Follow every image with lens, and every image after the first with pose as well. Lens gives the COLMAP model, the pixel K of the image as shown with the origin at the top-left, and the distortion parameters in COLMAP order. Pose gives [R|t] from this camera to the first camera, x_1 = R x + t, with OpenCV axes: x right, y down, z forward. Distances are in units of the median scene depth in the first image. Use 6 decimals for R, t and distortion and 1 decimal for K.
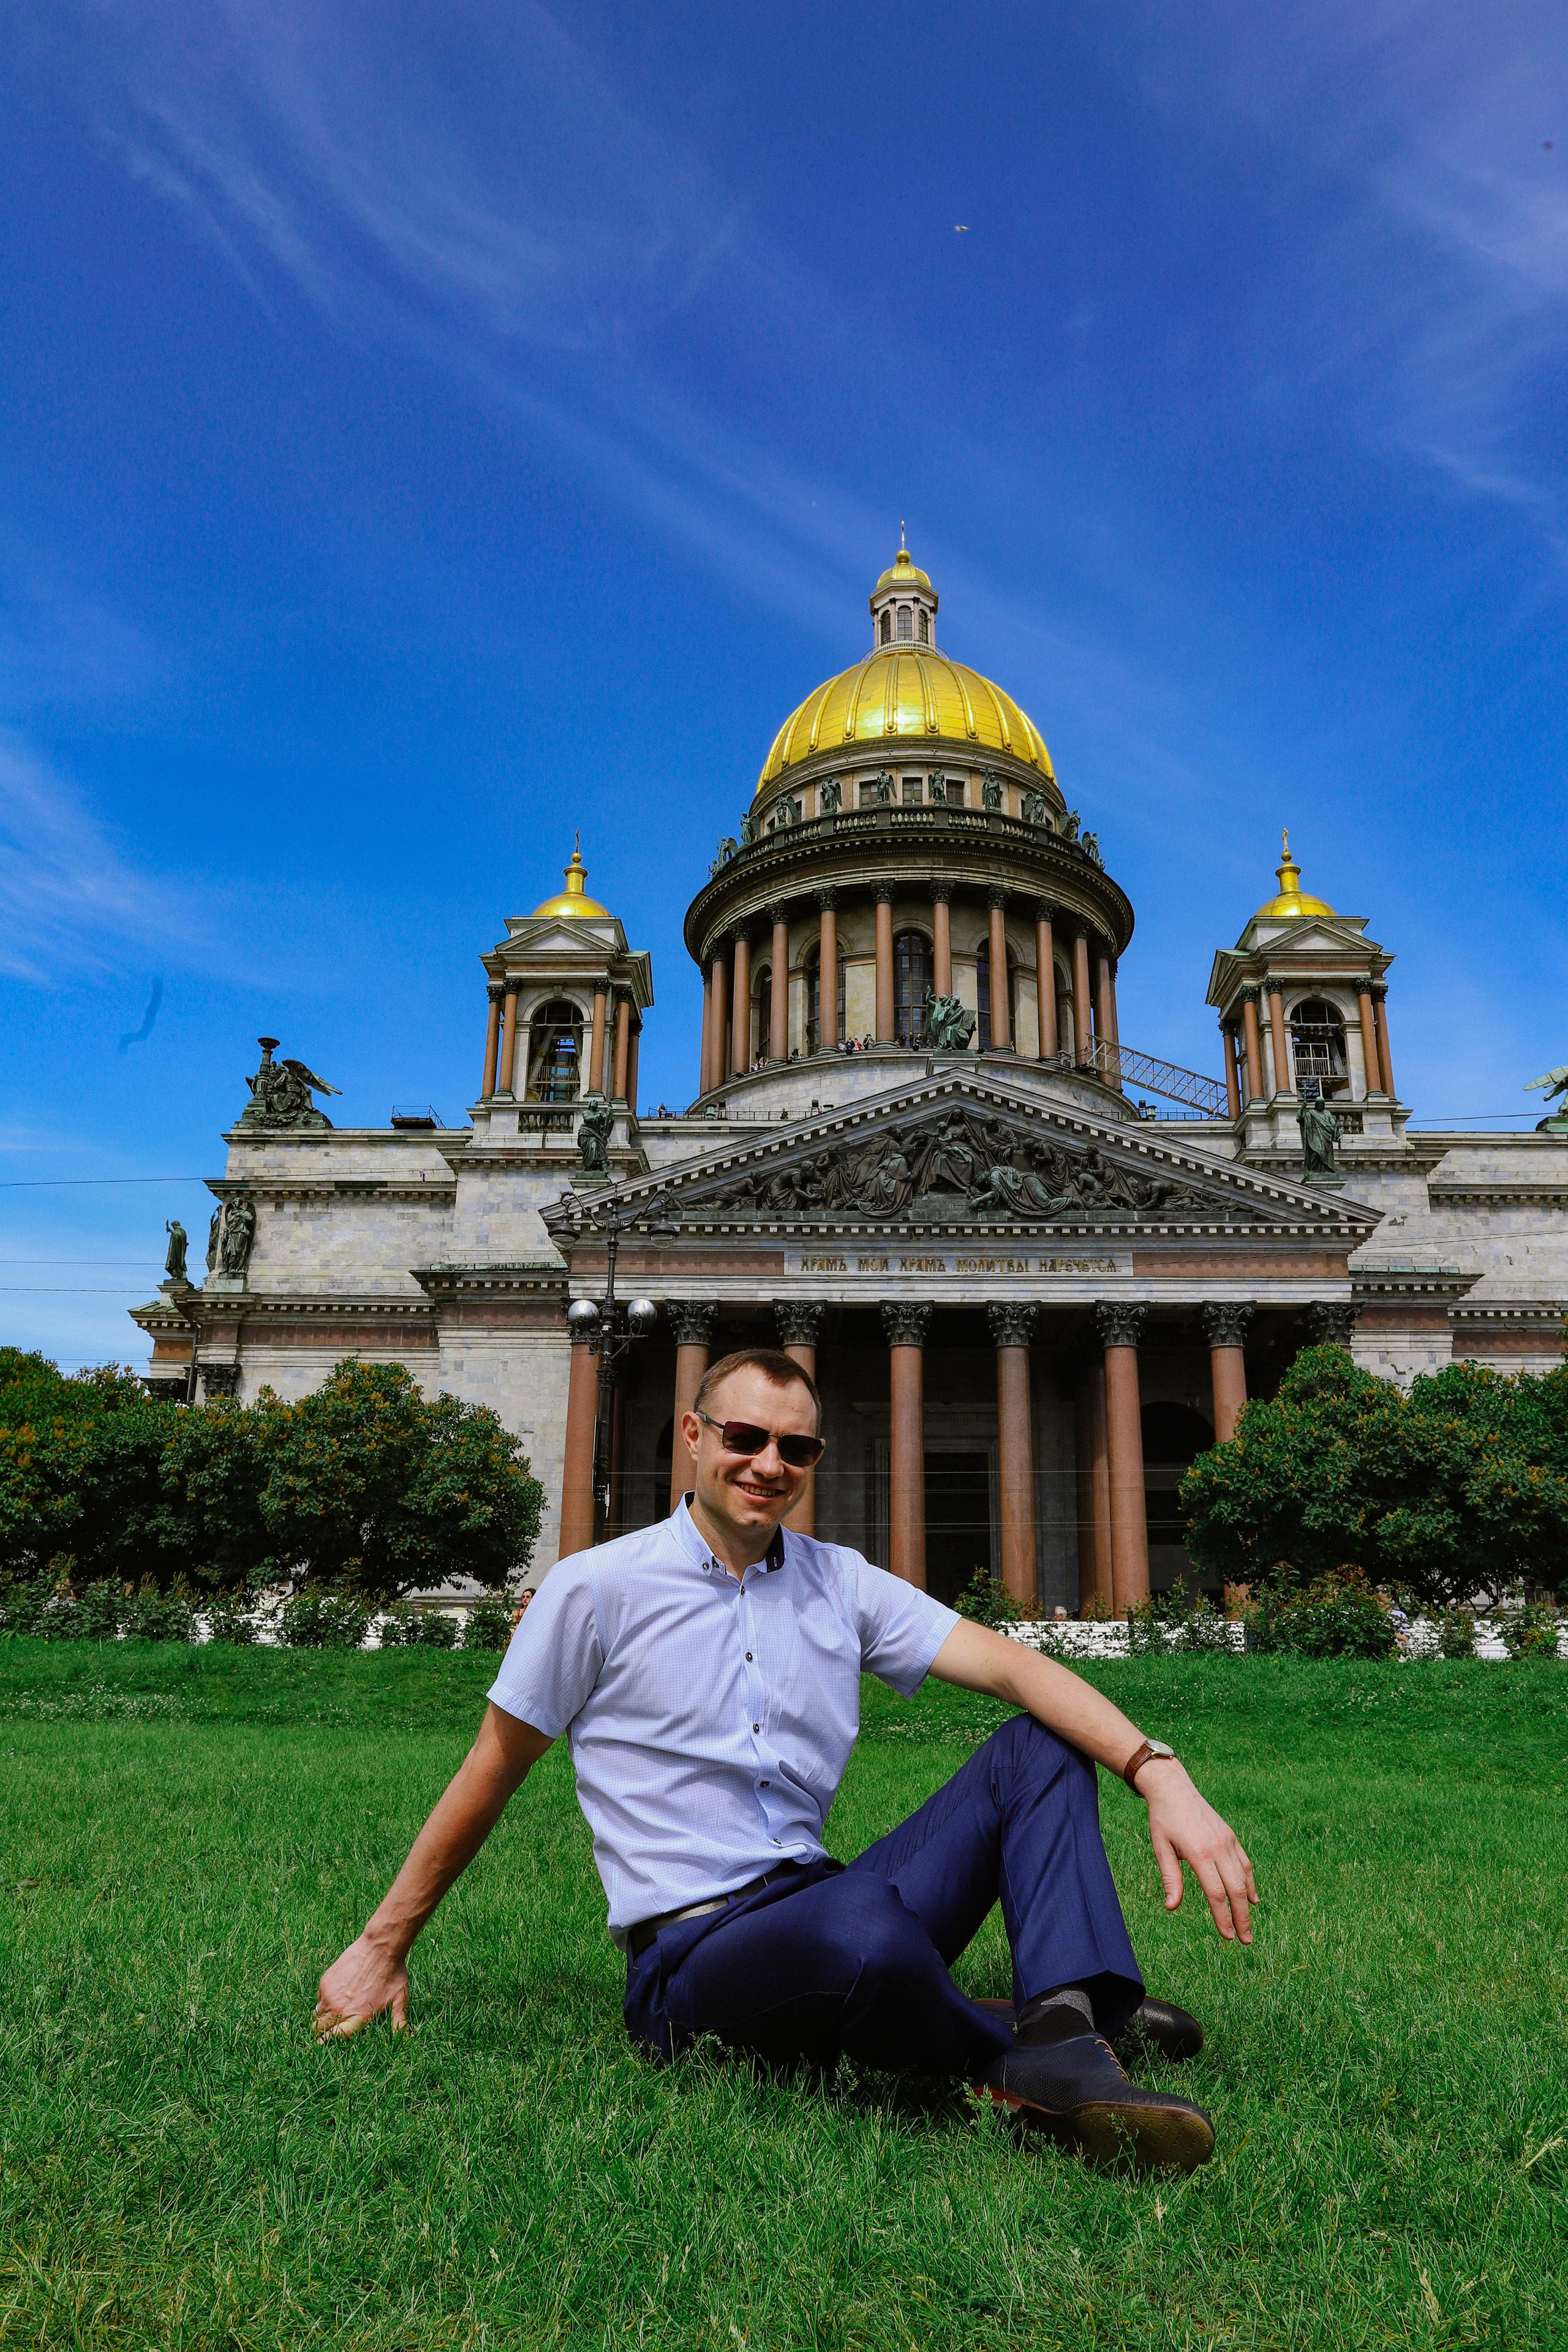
lens RADIAL K [[1634.7, 0, 782.5], [0, 1634.7, 1164.6], [0, 0, 1]] dist [-0.072124, 0.100244]
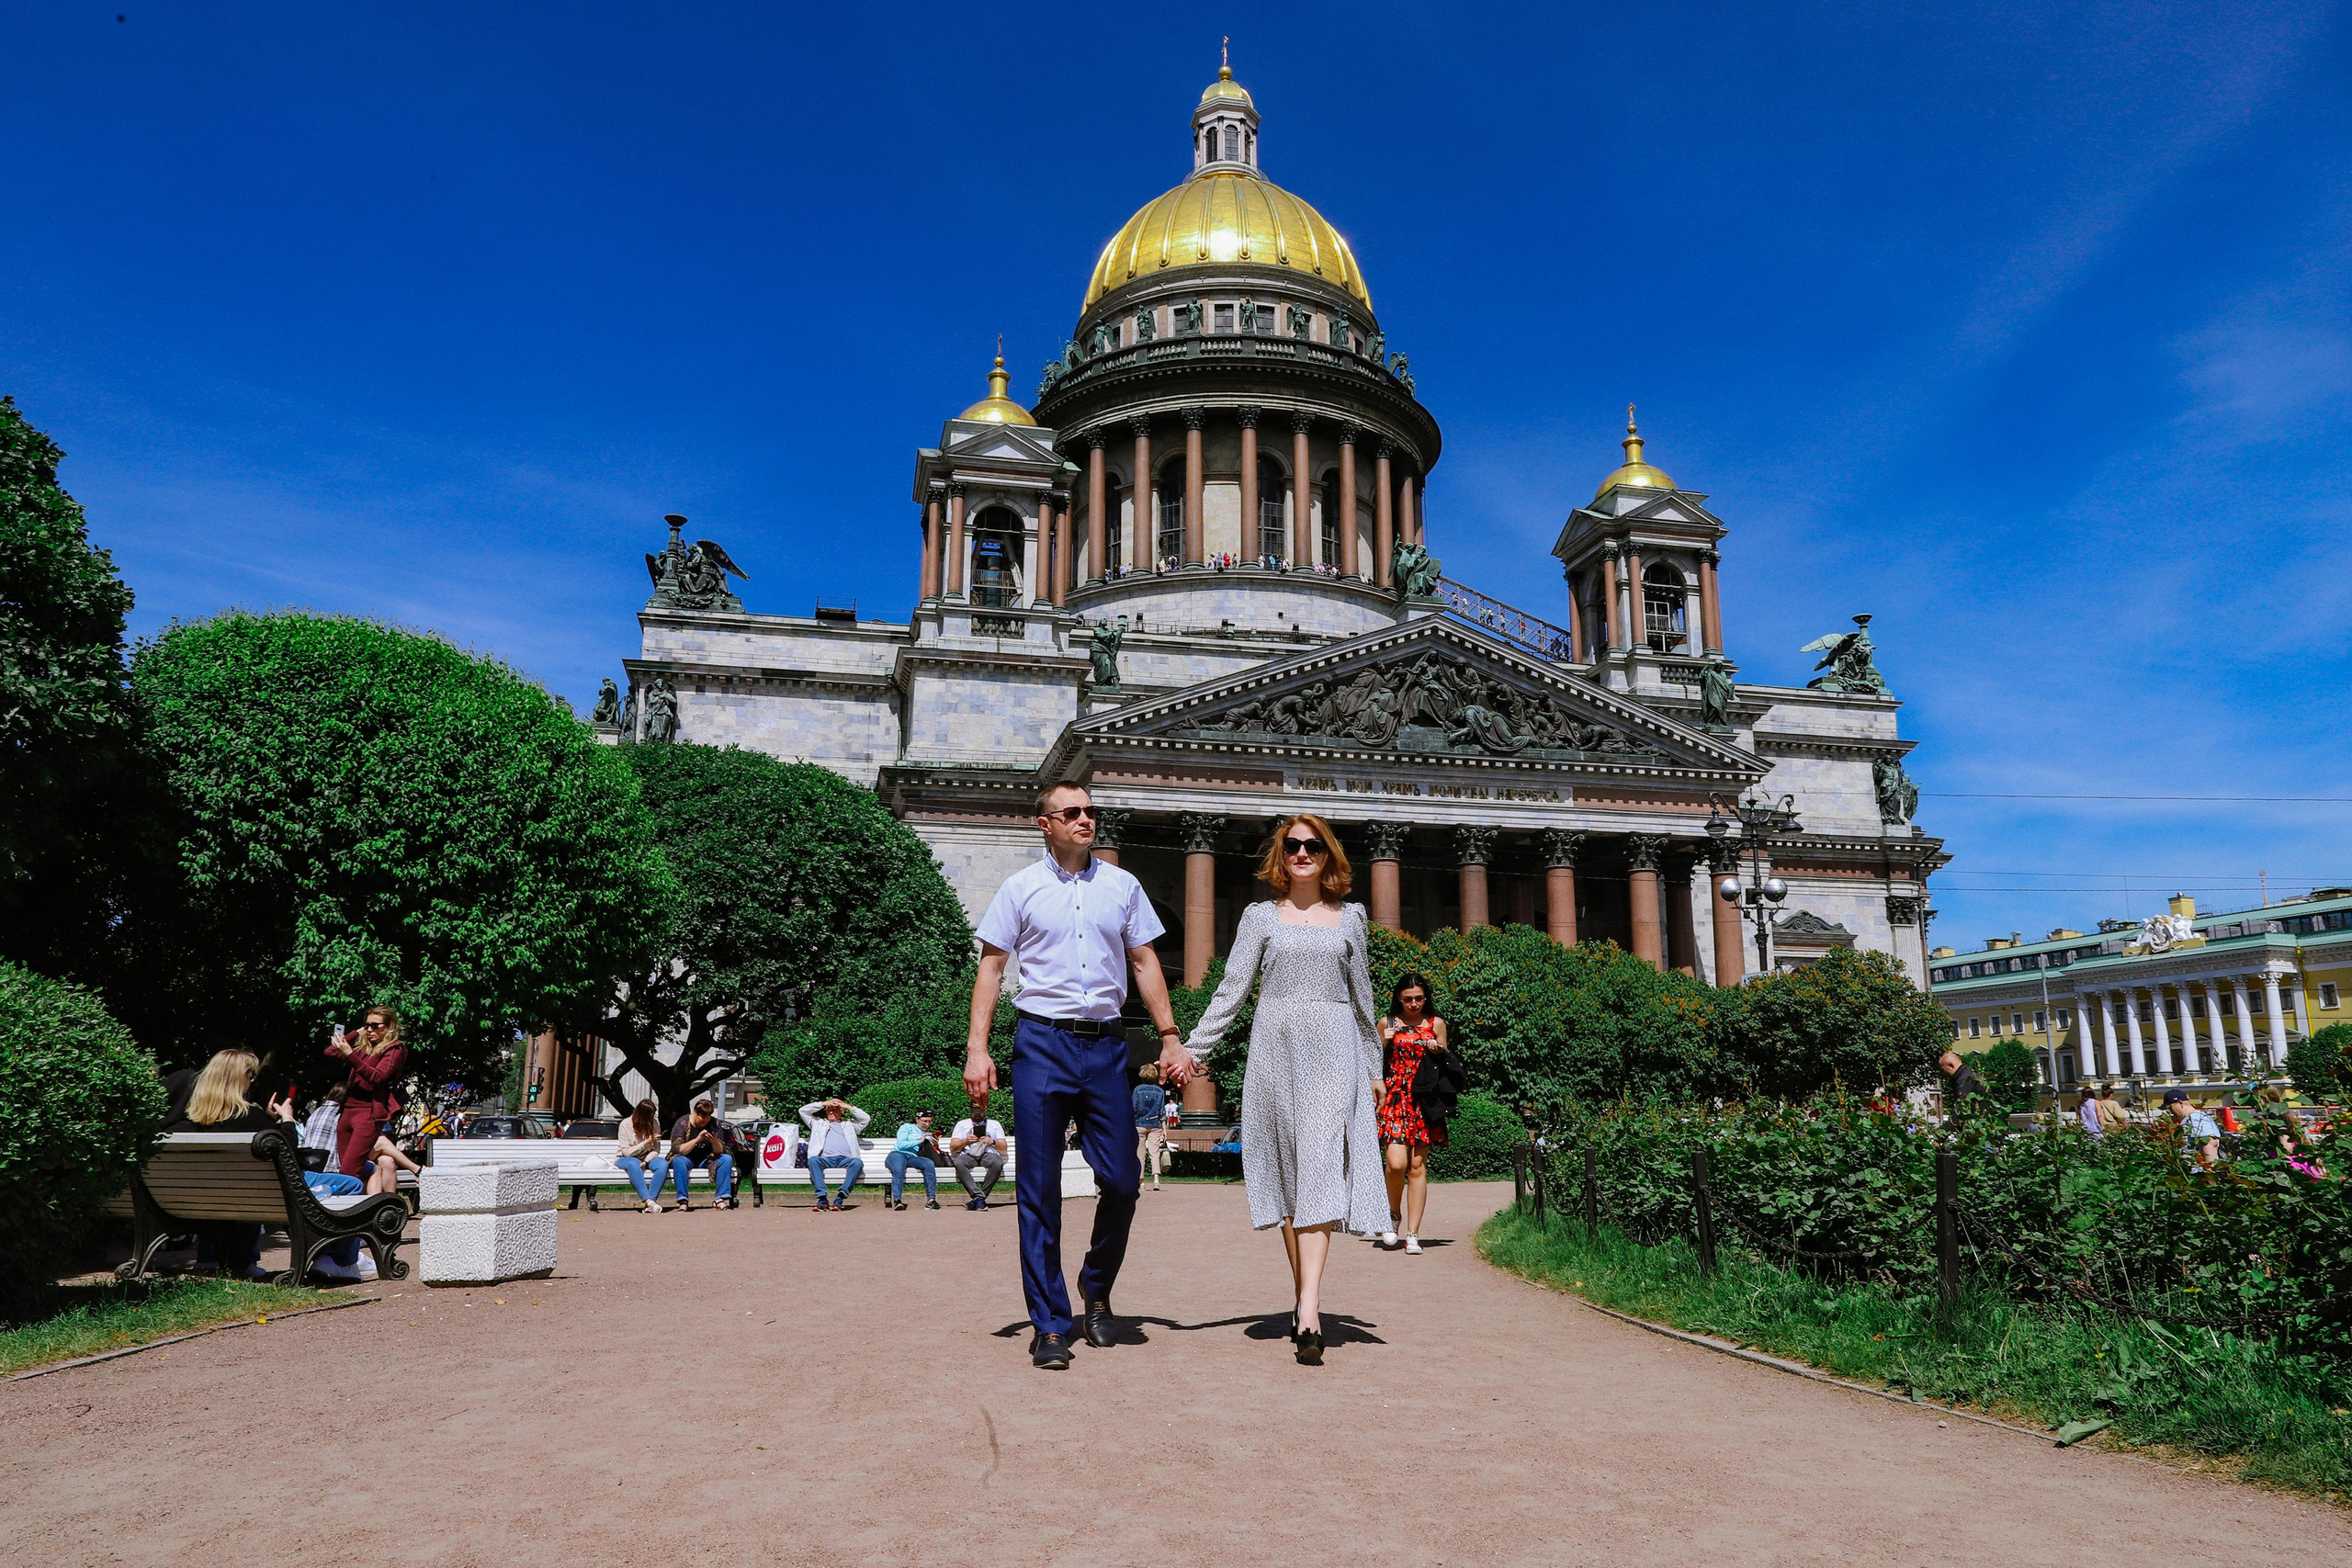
lens RADIAL K [[1650.5, 0, 1156.6], [0, 1650.5, 782.6], [0, 0, 1]] dist [-0.049896, 0.001705]
pose [[0.969759, 0.044857, 0.239905, -0.293667], [-0.067187, 0.994051, 0.085724, -0.024376], [-0.234633, -0.099251, 0.967004, -0.047309]]
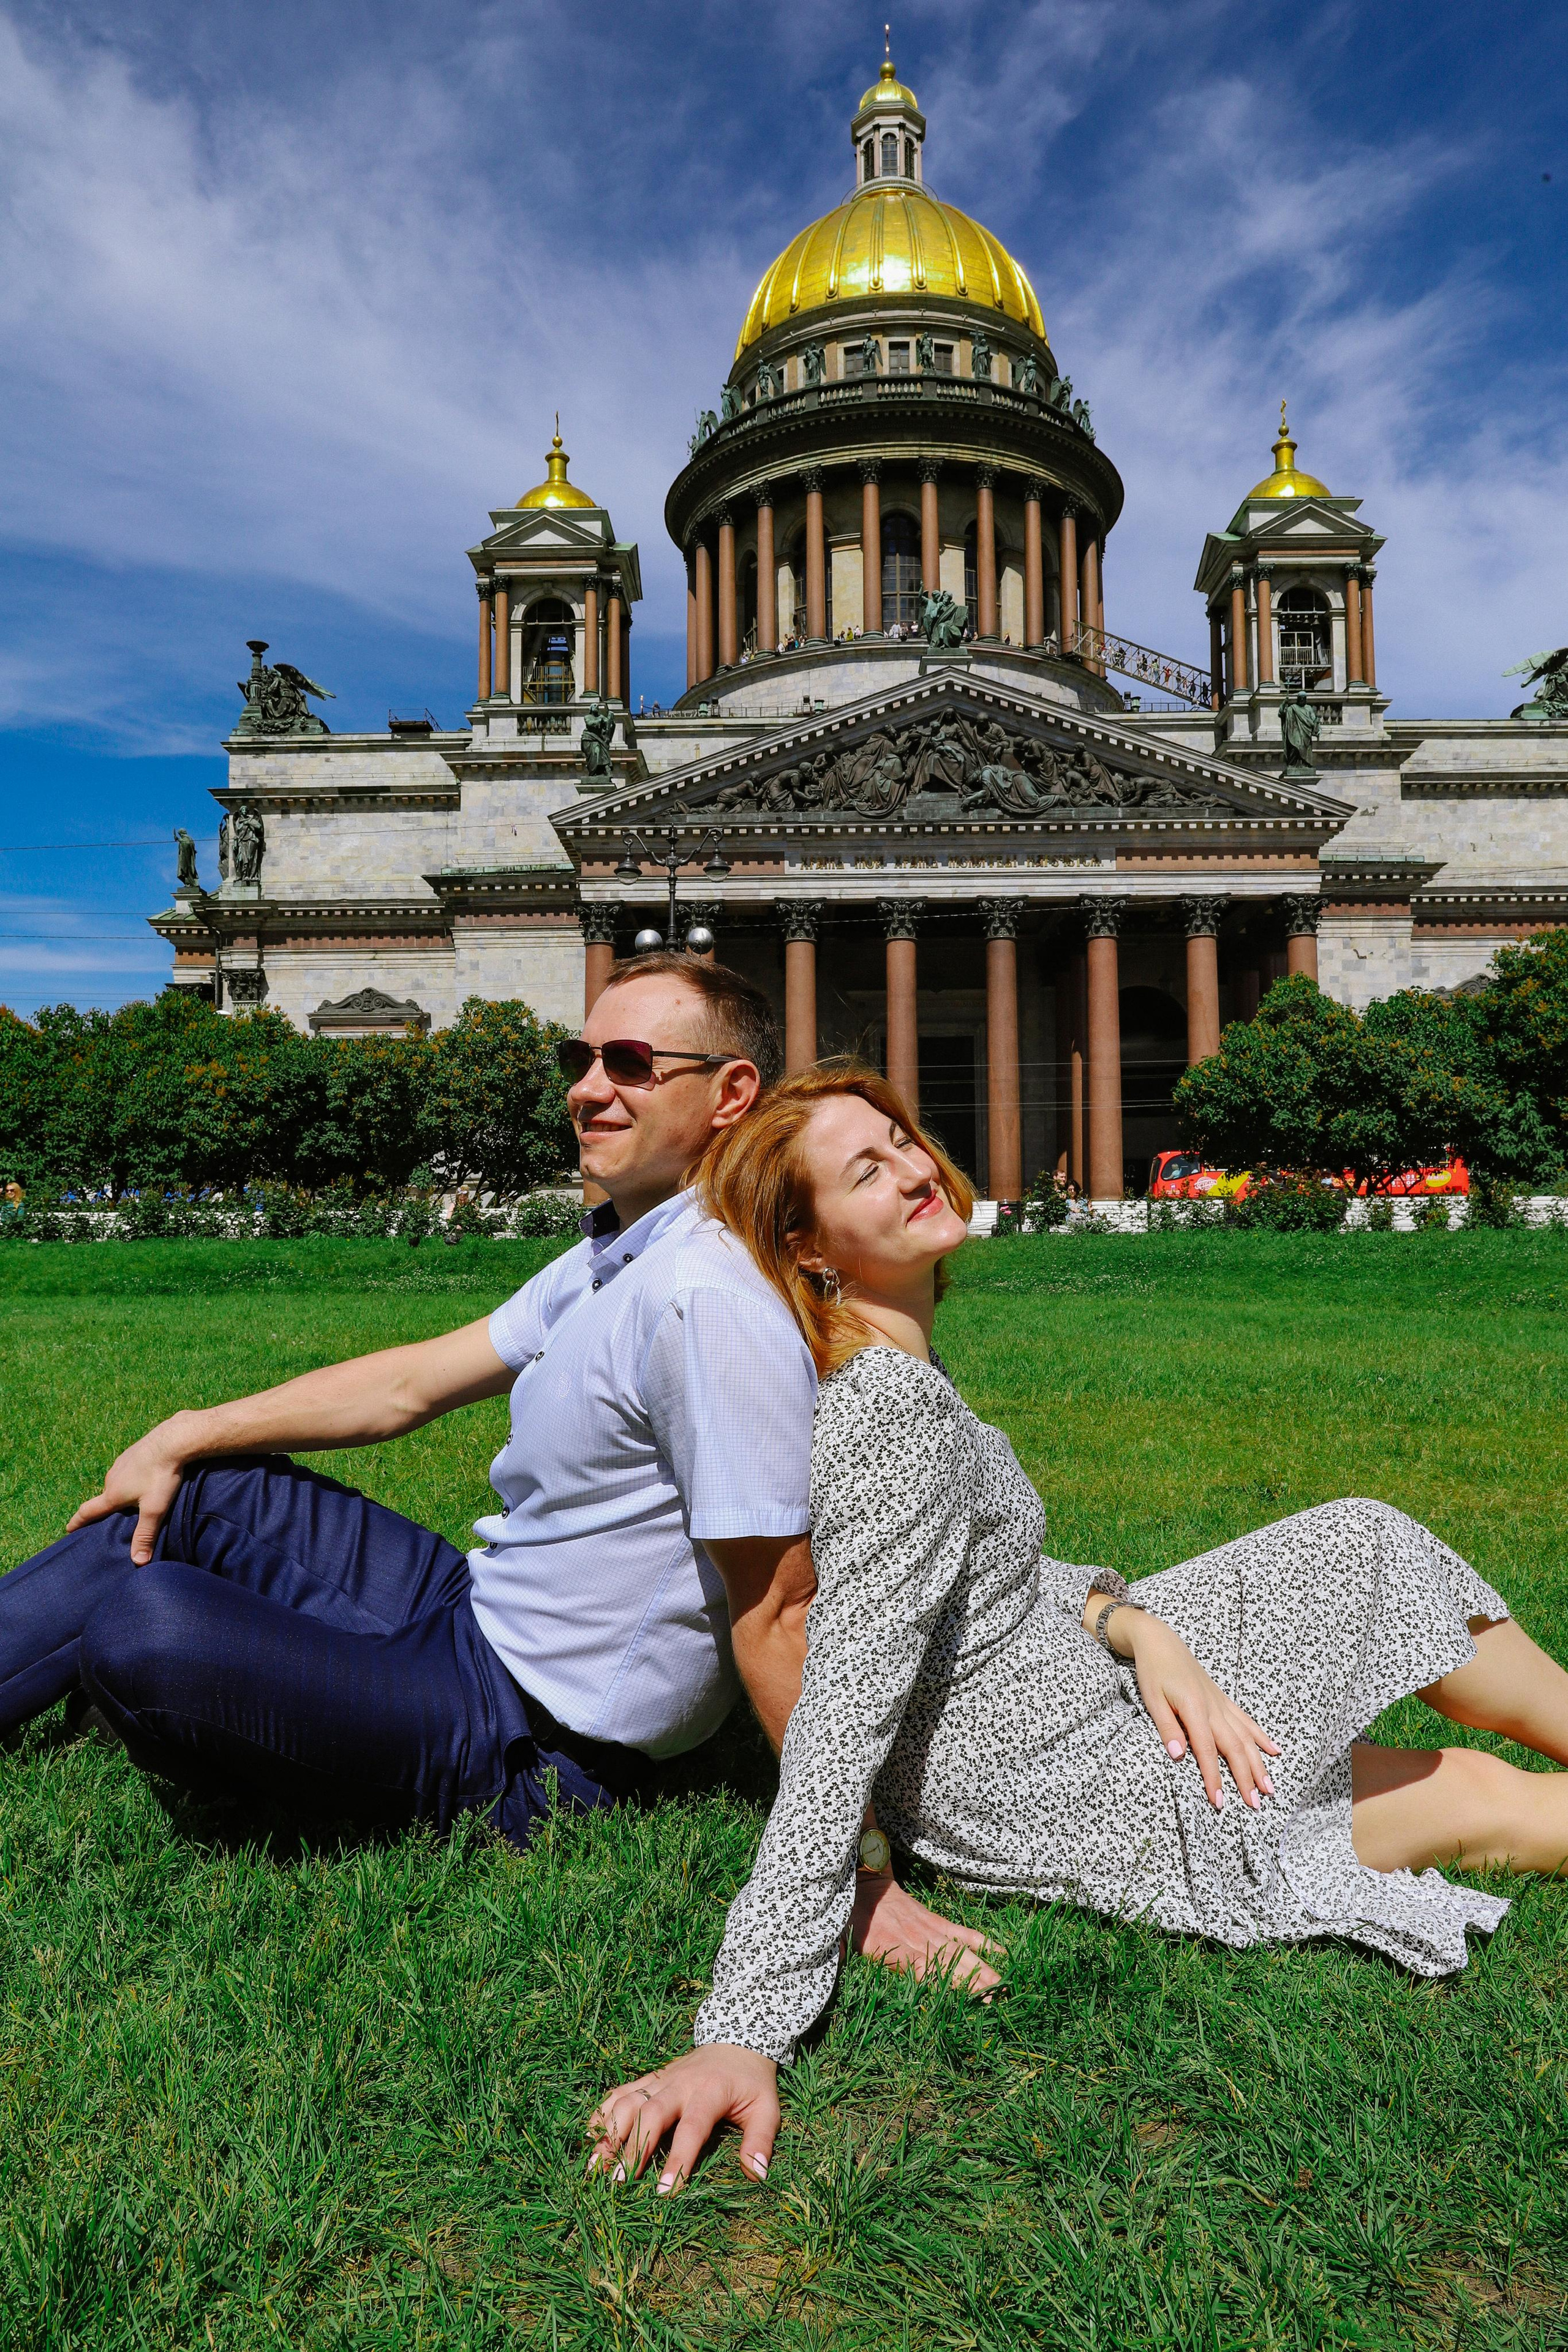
lens RADIAL K [[1613.4, 0, 784.1], [0, 1613.4, 1173.8], [0, 0, 1]] dist [-0.064662, 0.069460]
pose [[0.999664, -0.021112, 0.015008, -0.015960], [0.016449, 0.964977, 0.261819, -0.014992], [-0.020010, -0.261484, 0.965000, -0.042318]]
